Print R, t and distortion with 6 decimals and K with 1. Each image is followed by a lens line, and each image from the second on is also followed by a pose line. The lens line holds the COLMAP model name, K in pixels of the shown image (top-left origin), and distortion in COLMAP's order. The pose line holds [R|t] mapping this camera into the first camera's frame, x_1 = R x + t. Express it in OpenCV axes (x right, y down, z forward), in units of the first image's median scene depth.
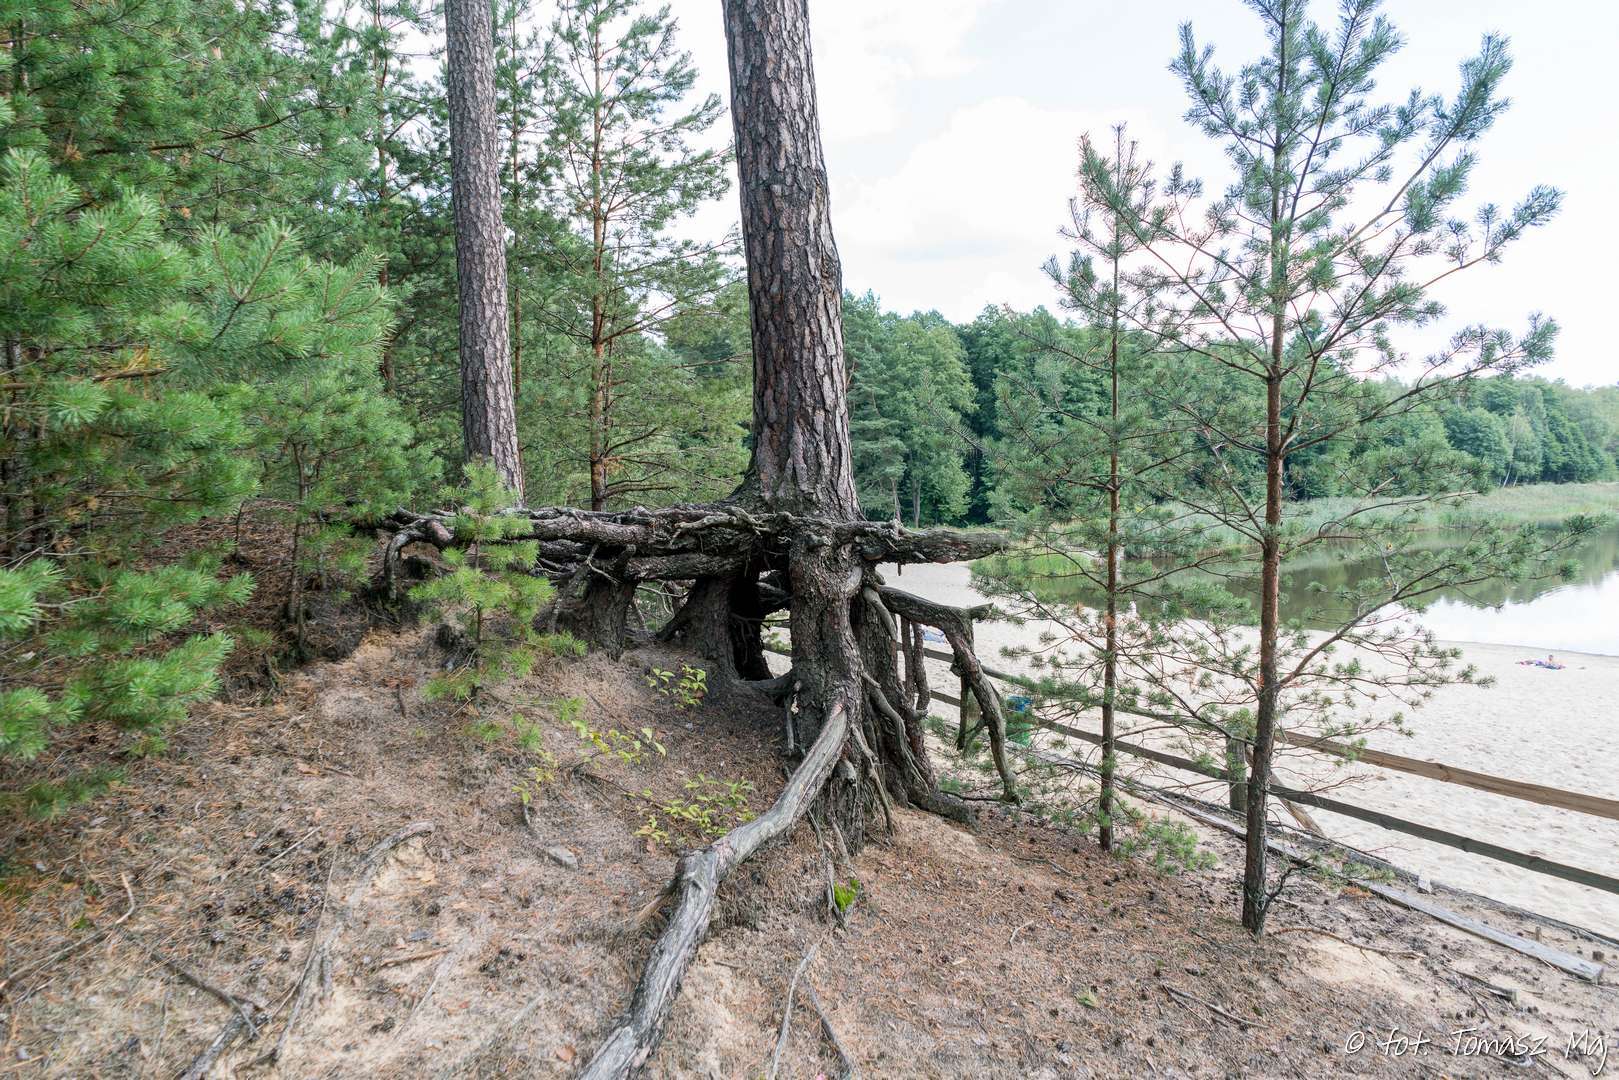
lens RADIAL K [[923.5, 0, 800.6], [0, 923.5, 545.1], [0, 0, 1]] dist [-0.021162, -0.000879]
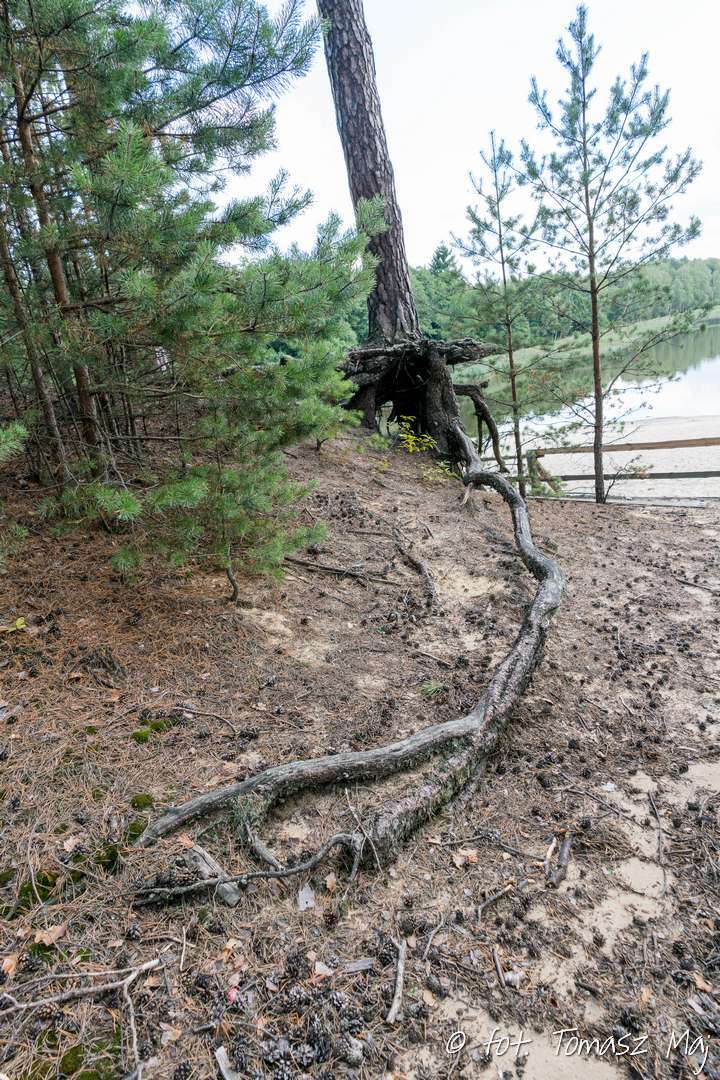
lens RADIAL K [[616.0, 0, 364.4], [0, 616.0, 542.0], [0, 0, 1]] dist [-0.021162, -0.000879]
pose [[0.923880, -0.227279, 0.307879, -0.617420], [0.167457, 0.963520, 0.208776, 0.085664], [-0.344098, -0.141328, 0.928236, -0.289882]]
